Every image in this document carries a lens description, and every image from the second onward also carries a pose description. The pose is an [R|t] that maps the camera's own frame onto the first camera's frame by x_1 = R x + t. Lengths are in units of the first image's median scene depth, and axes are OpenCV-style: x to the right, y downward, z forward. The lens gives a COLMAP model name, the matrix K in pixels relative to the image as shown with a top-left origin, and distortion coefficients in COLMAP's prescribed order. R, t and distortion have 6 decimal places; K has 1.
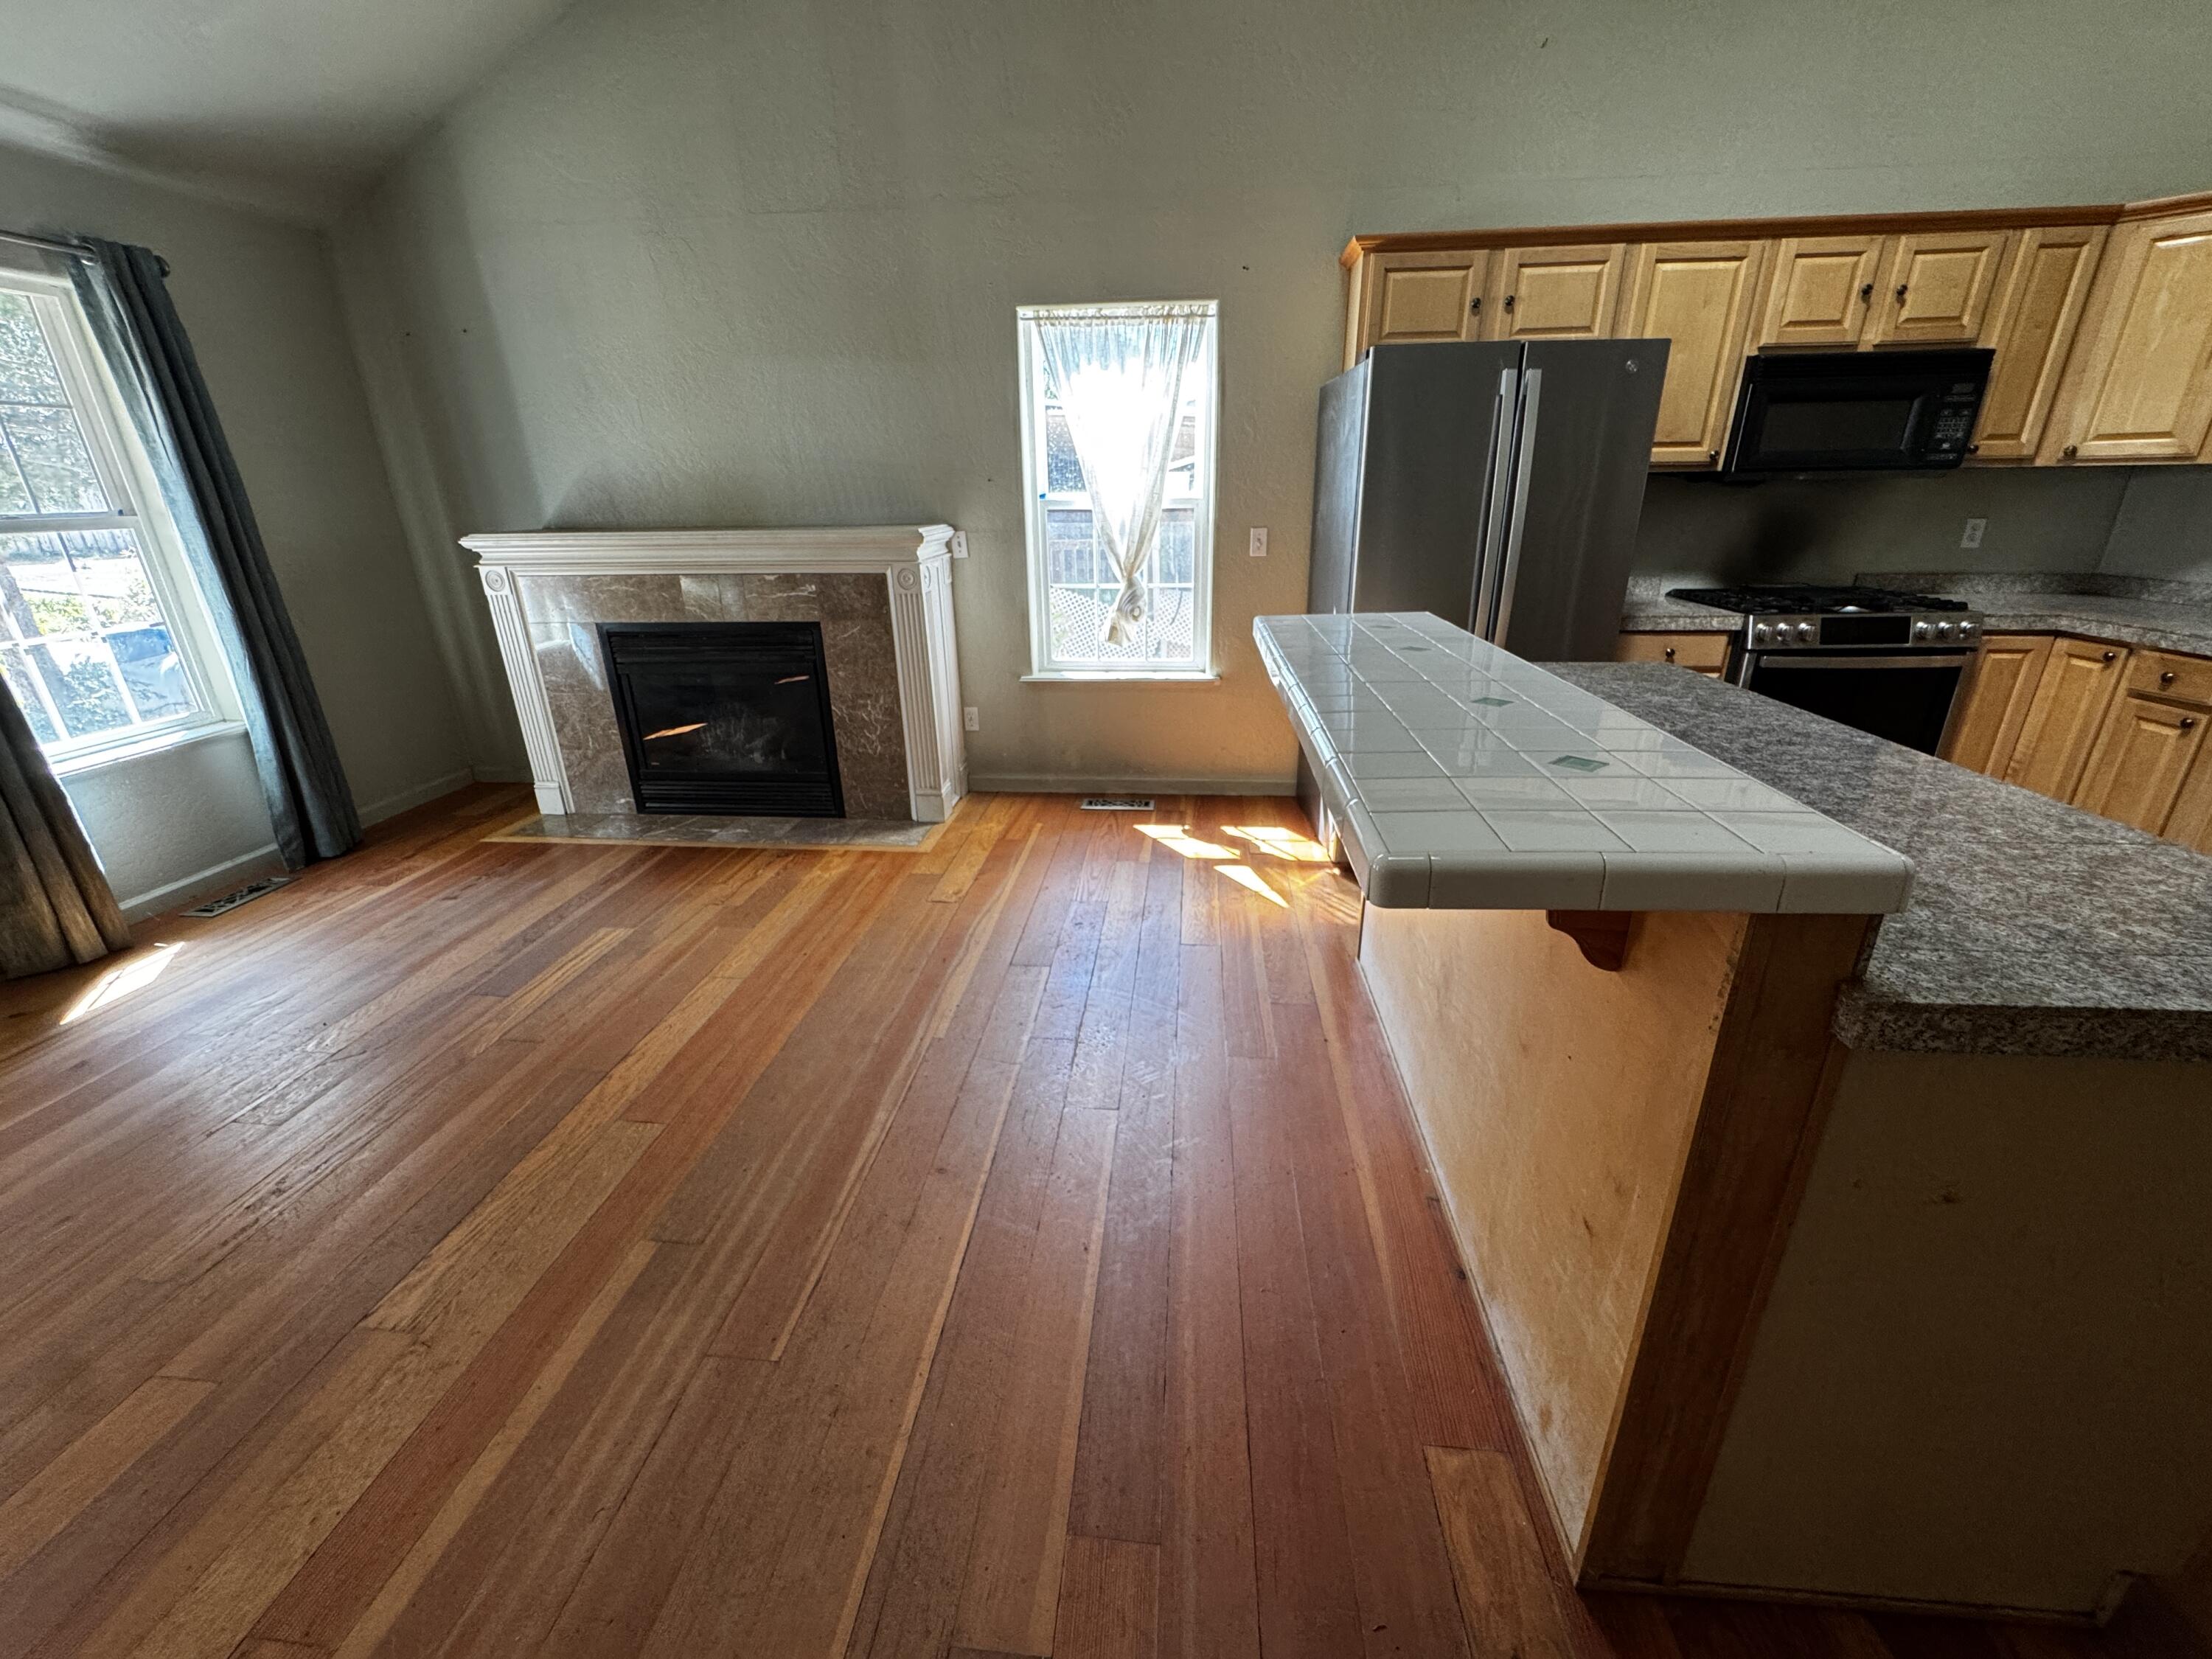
lens RADIAL K [[888.8, 0, 1115.5], [0, 888.8, 825.2], [0, 0, 1]] dist [-0.004645, 0.000411]
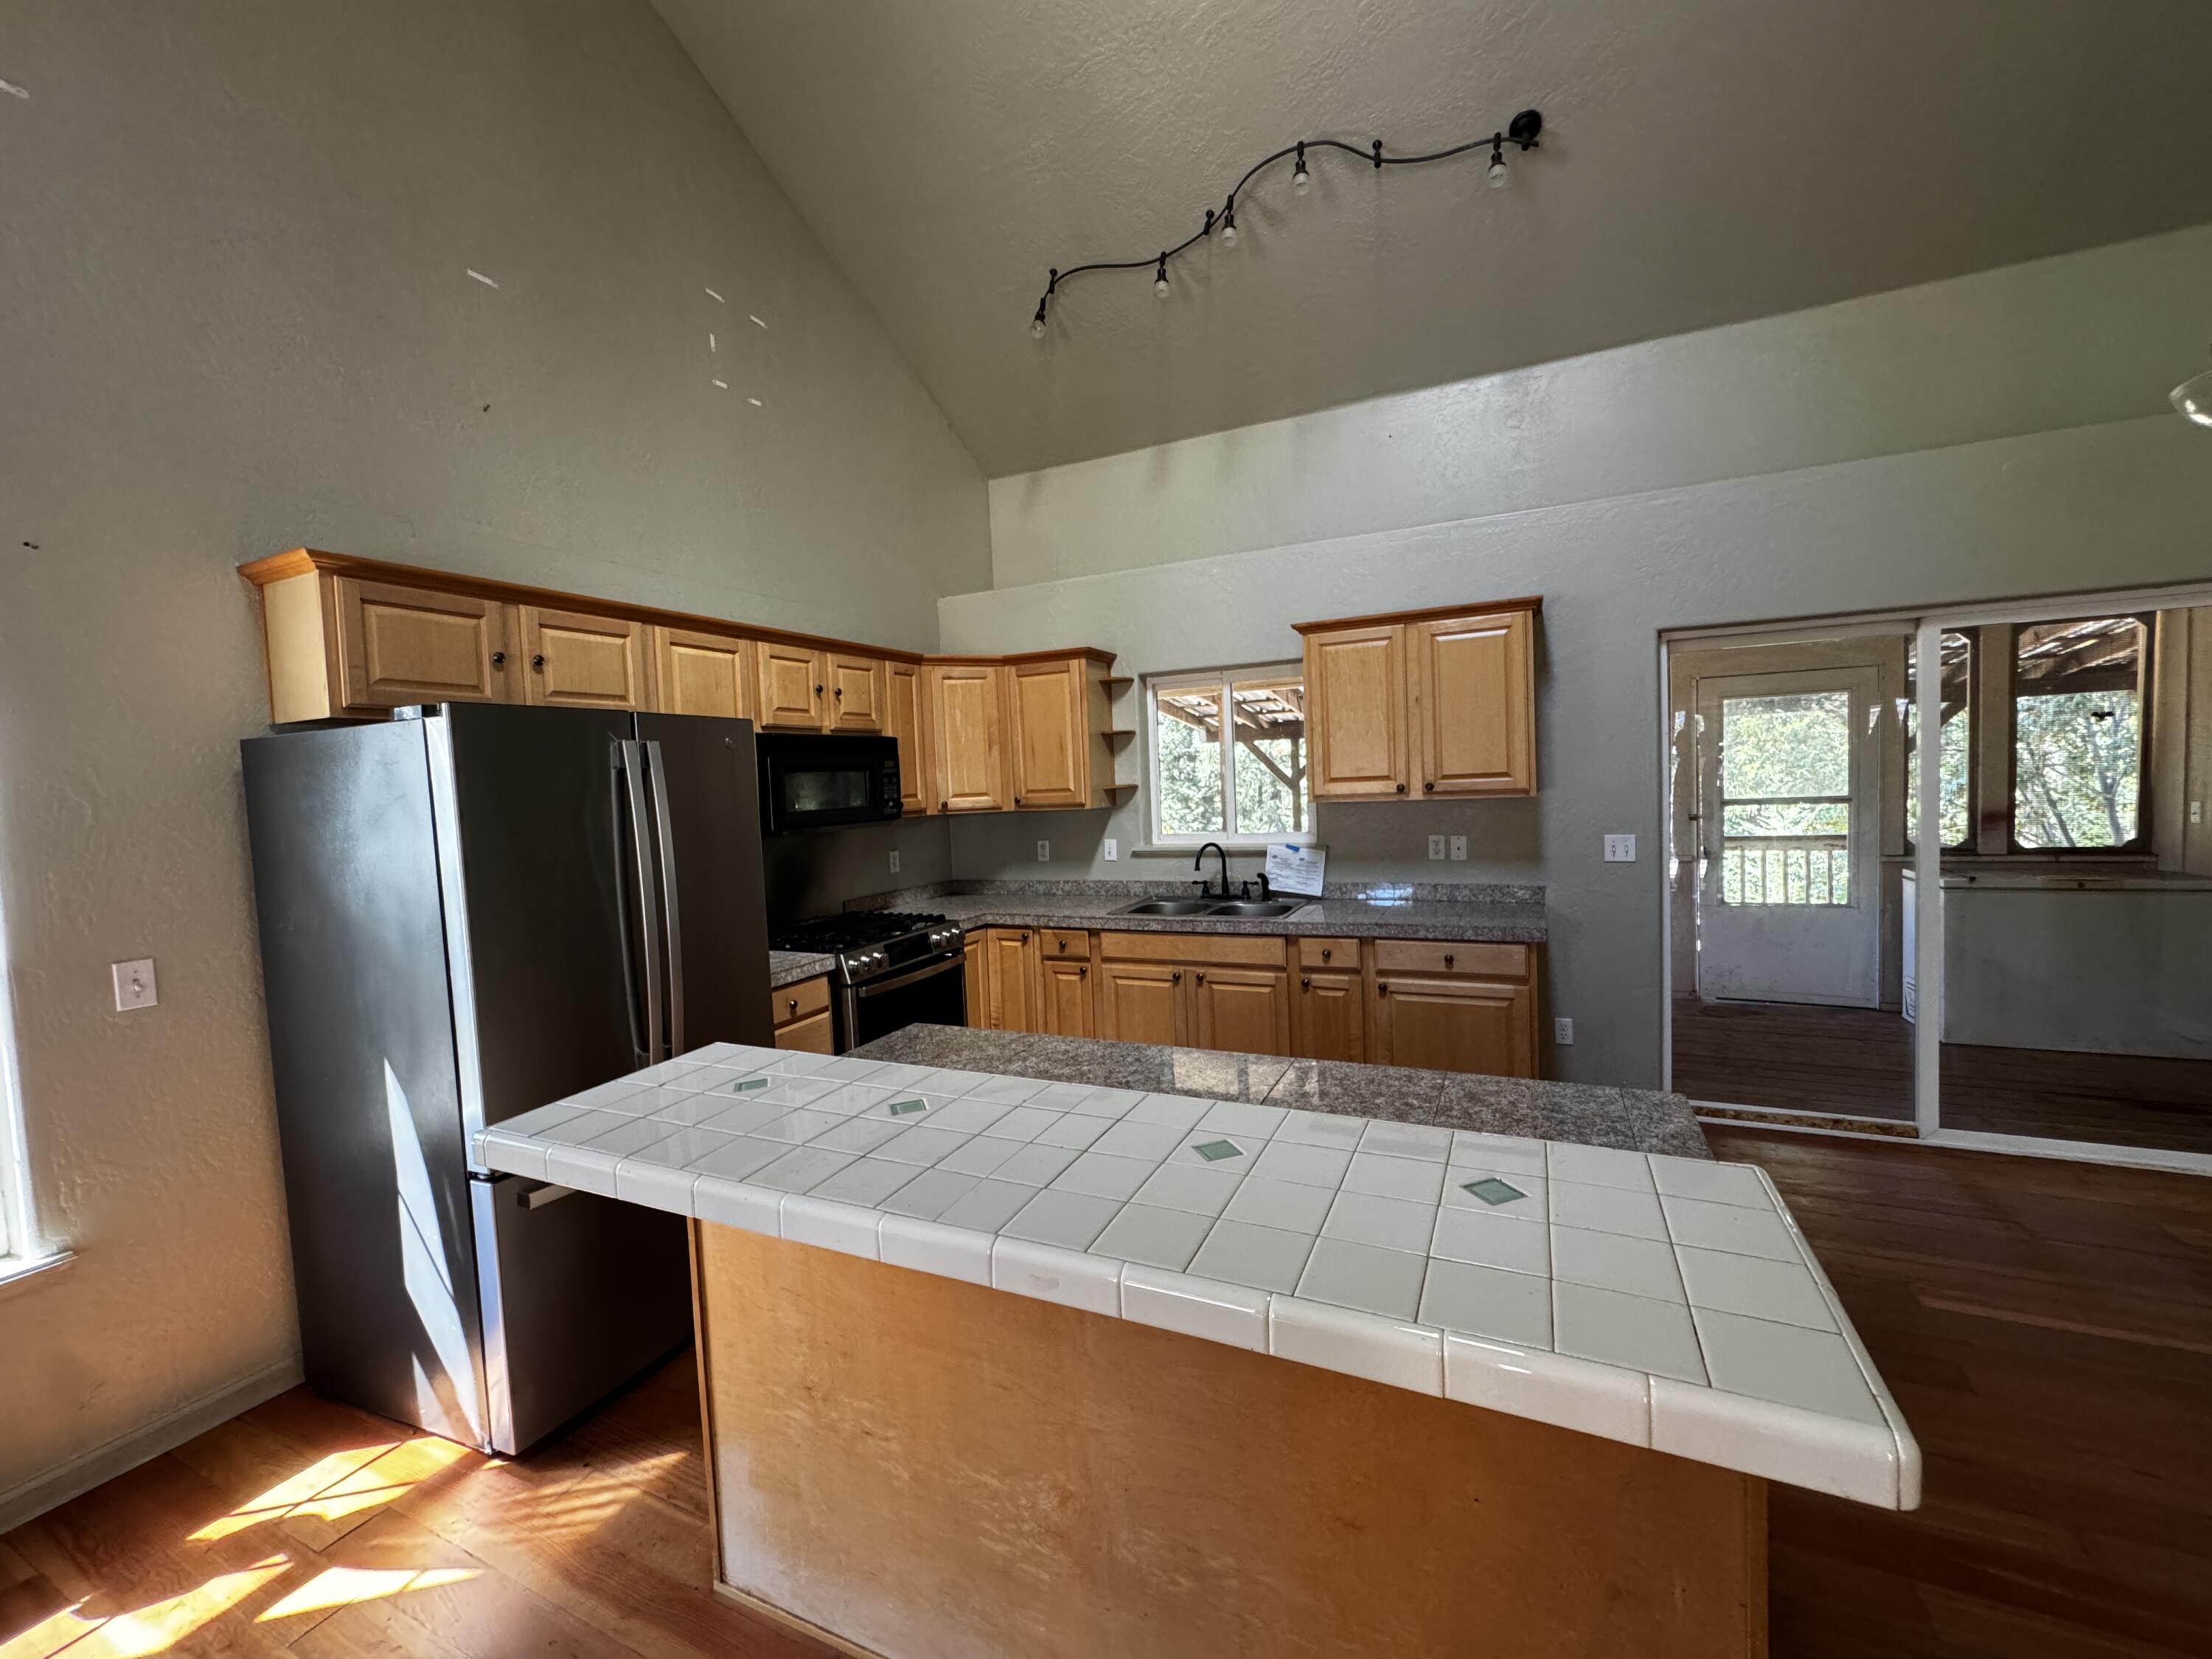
lens RADIAL K [[888.8, 0, 1108.9], [0, 888.8, 837.1], [0, 0, 1]] dist [-0.004645, 0.000411]
pose [[0.343541, -0.061003, 0.937154, -0.162817], [0.362842, 0.929023, -0.072537, -0.158075], [-0.866213, 0.364958, 0.341292, 0.270908]]
